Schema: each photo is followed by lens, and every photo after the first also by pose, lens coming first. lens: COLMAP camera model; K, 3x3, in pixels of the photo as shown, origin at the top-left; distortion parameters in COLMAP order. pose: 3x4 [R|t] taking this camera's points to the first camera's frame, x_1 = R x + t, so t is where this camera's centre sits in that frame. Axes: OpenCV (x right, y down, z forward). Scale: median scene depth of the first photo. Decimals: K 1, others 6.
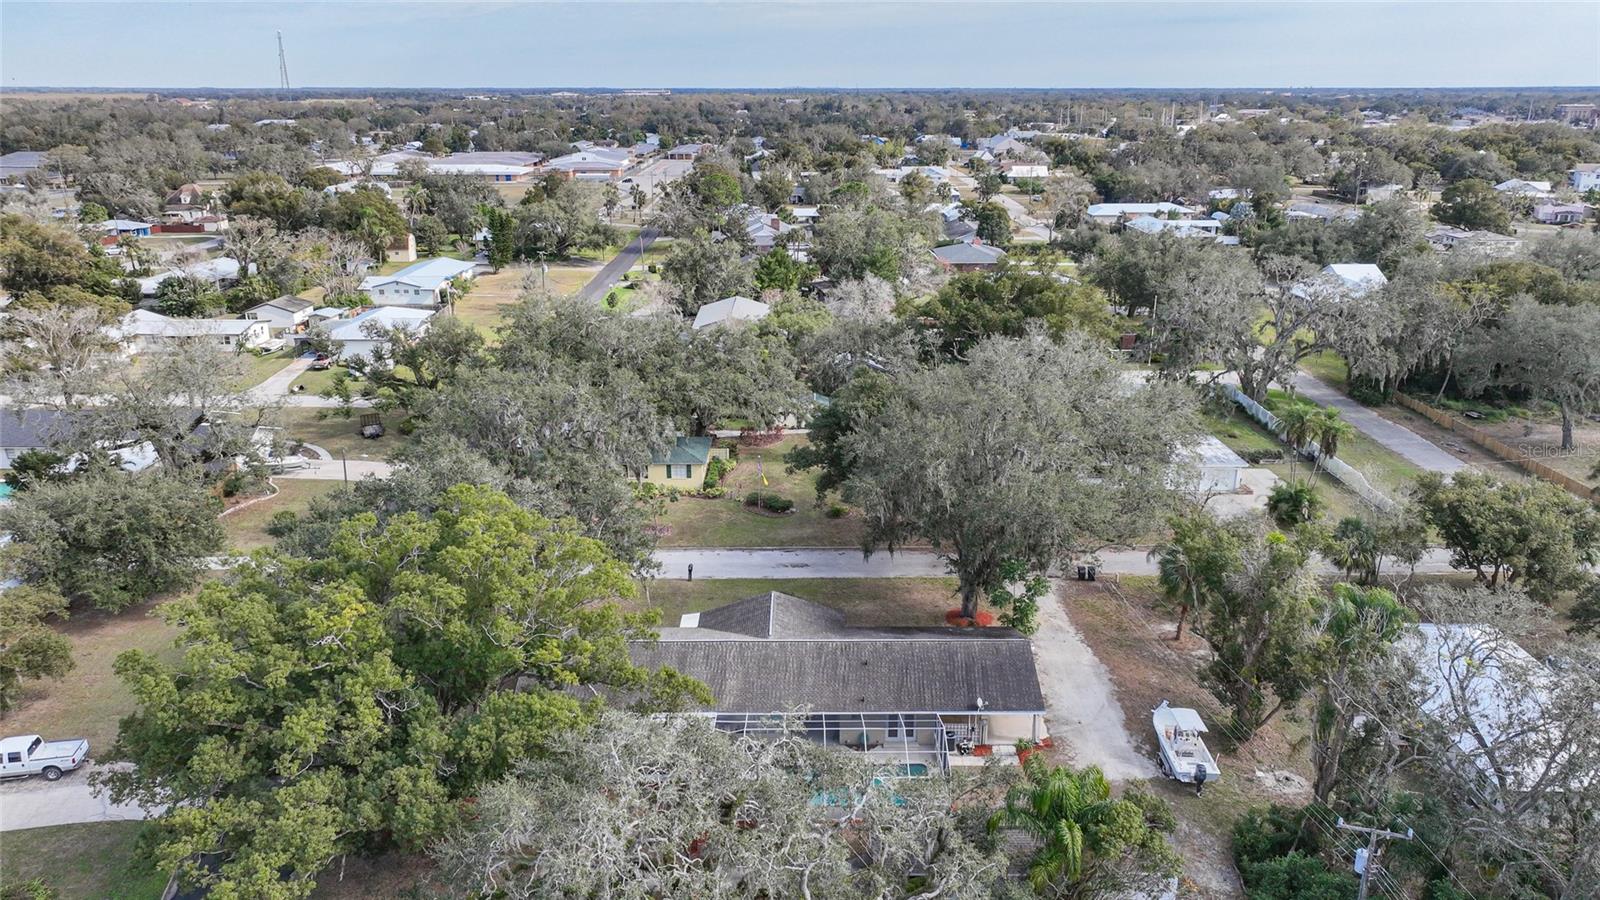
lens RADIAL K [[1112.4, 0, 800.0], [0, 1112.4, 450.0], [0, 0, 1]] dist [-0.002757, 0.004132]
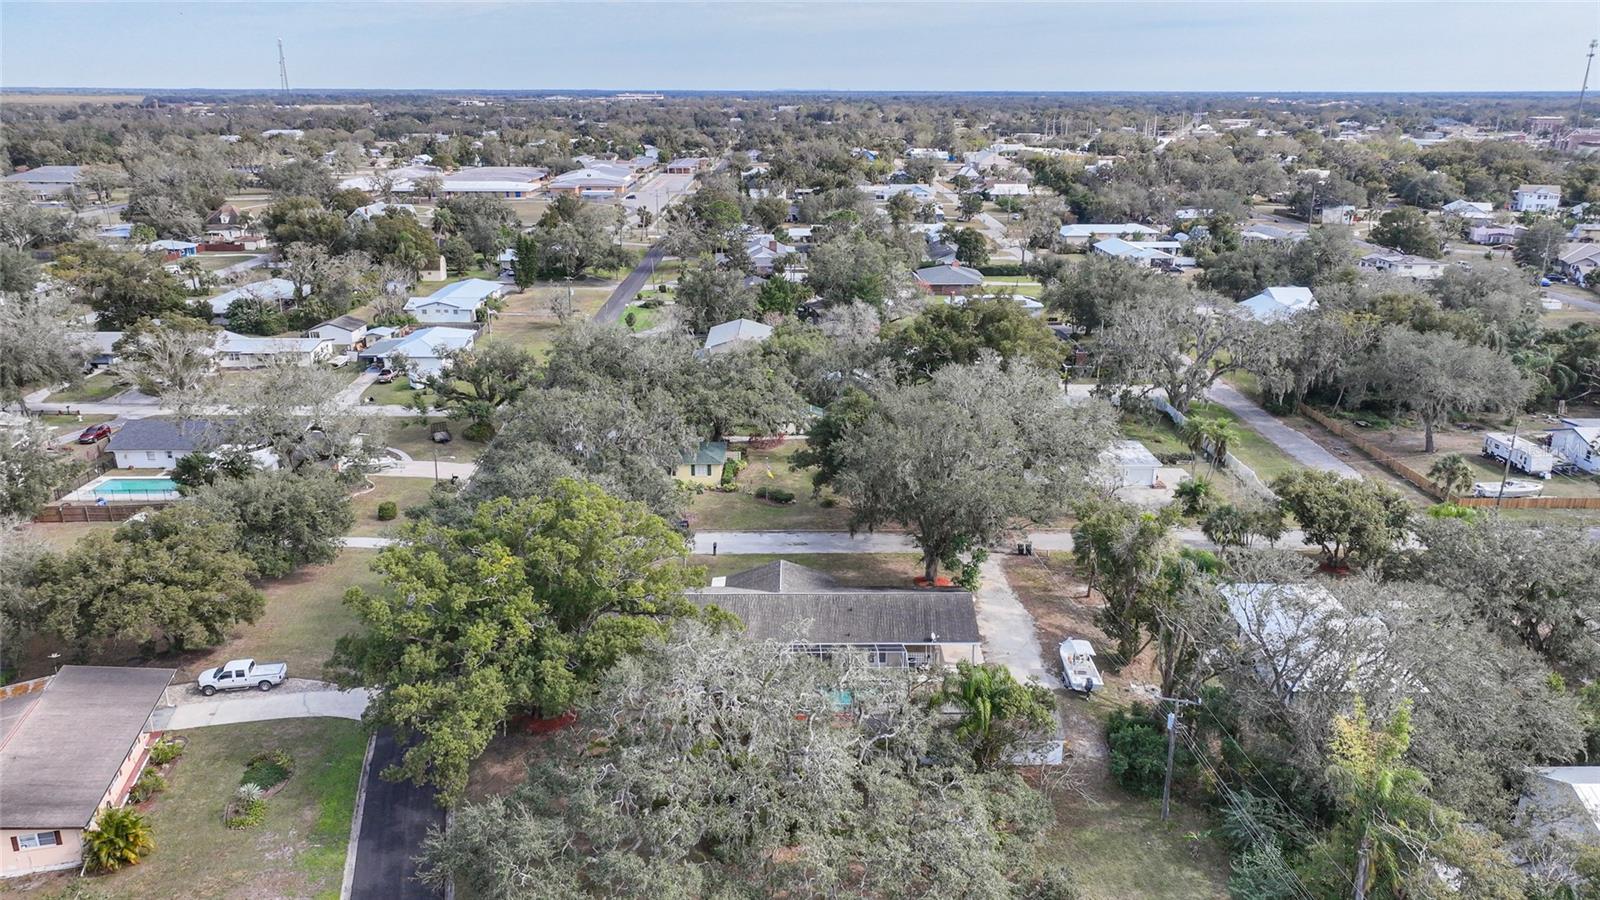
lens RADIAL K [[1112.4, 0, 800.0], [0, 1112.4, 450.0], [0, 0, 1]] dist [-0.002757, 0.004132]
pose [[0.999973, 0.000349, 0.007343, -0.004785], [-0.000338, 0.999999, -0.001521, -0.000684], [-0.007344, 0.001519, 0.999972, -0.130270]]
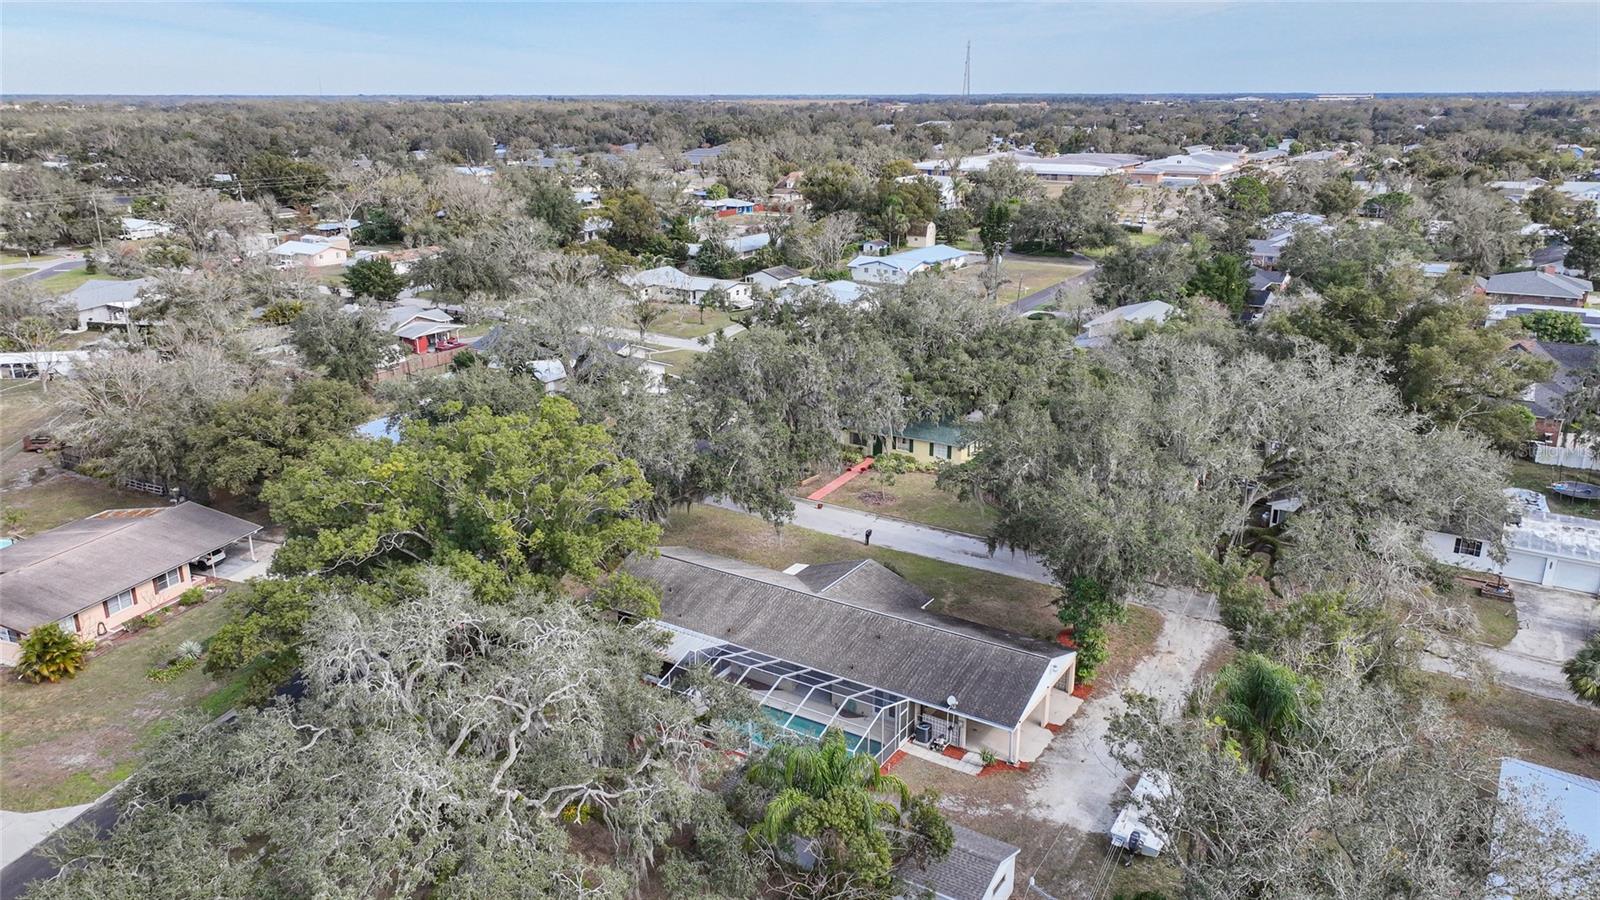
lens RADIAL K [[1112.4, 0, 800.0], [0, 1112.4, 450.0], [0, 0, 1]] dist [-0.002757, 0.004132]
pose [[0.837916, 0.162663, -0.520997, 0.177183], [-0.165195, 0.985368, 0.041965, -0.001686], [0.520200, 0.050903, 0.852526, 0.035088]]
